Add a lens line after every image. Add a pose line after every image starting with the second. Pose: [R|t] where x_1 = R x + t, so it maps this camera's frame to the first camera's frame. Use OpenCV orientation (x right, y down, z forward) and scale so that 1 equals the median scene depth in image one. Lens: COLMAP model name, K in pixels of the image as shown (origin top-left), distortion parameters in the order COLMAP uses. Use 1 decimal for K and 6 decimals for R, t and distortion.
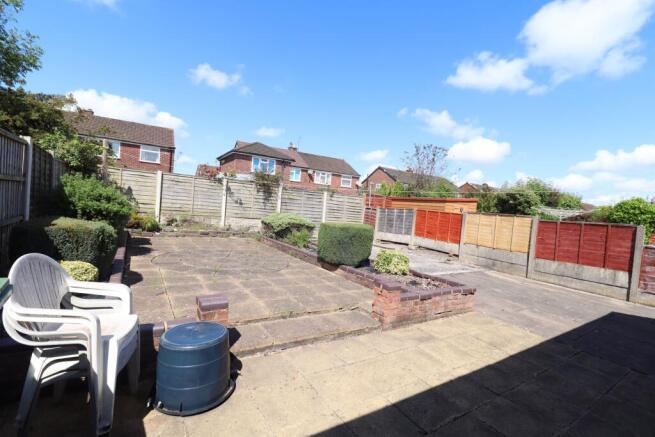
lens RADIAL K [[305.5, 0, 327.8], [0, 305.5, 217.8], [0, 0, 1]] dist [-0.024609, -0.001115]
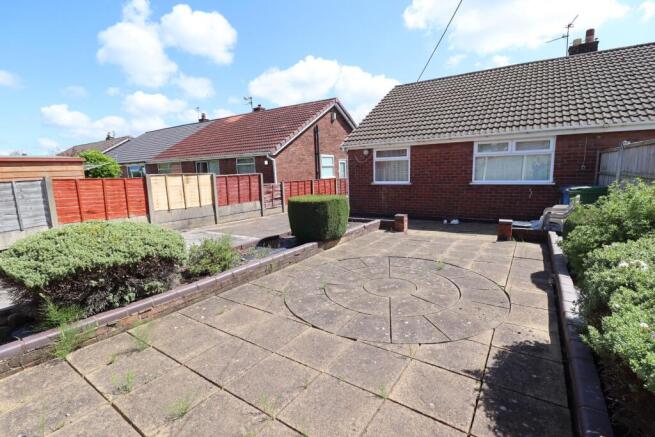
lens RADIAL K [[305.5, 0, 327.5], [0, 305.5, 216.7], [0, 0, 1]] dist [-0.024609, -0.001115]
pose [[-0.416121, -0.203852, 0.886165, -0.766508], [0.025214, 0.971586, 0.235342, -0.137604], [-0.908960, 0.120275, -0.399157, 1.290410]]
